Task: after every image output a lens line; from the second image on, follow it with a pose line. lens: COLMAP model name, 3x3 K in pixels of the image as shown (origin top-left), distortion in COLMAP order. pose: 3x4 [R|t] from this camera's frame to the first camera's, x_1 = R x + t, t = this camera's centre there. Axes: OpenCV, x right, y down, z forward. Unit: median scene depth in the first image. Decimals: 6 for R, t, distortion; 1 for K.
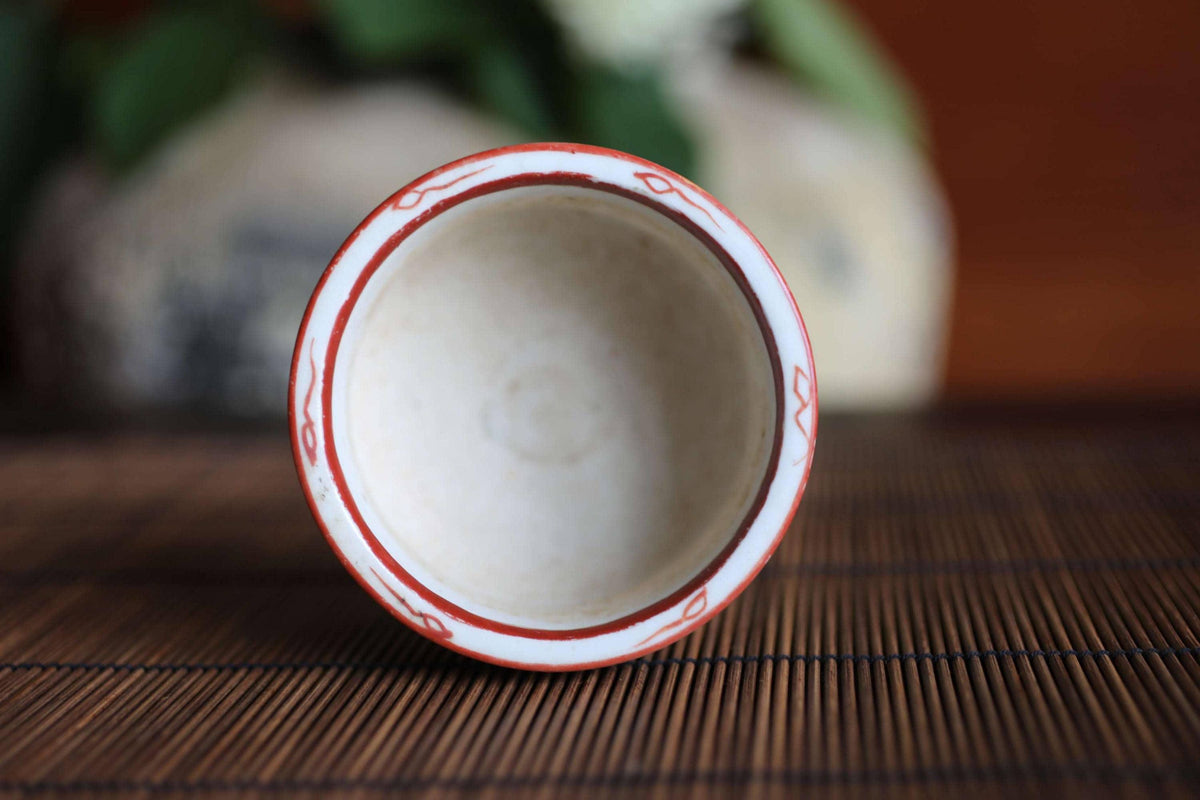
lens RADIAL K [[1872.4, 0, 600.0], [0, 1872.4, 400.0], [0, 0, 1]] dist [0.005752, -0.013316]
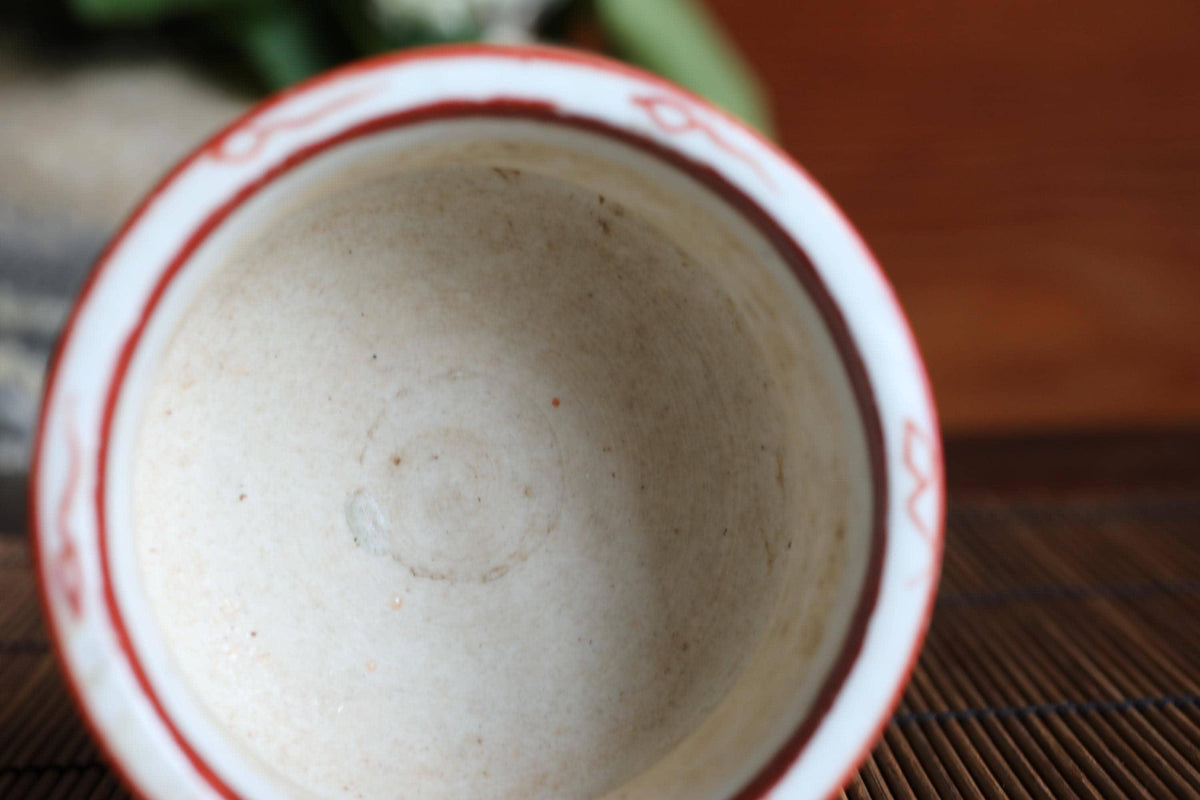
lens RADIAL K [[1872.4, 0, 600.0], [0, 1872.4, 400.0], [0, 0, 1]] dist [0.005752, -0.013316]
pose [[0.988982, -0.025818, 0.145765, -0.078326], [0.028312, 0.999486, -0.015065, -0.018131], [-0.145301, 0.019026, 0.989205, 0.421645]]
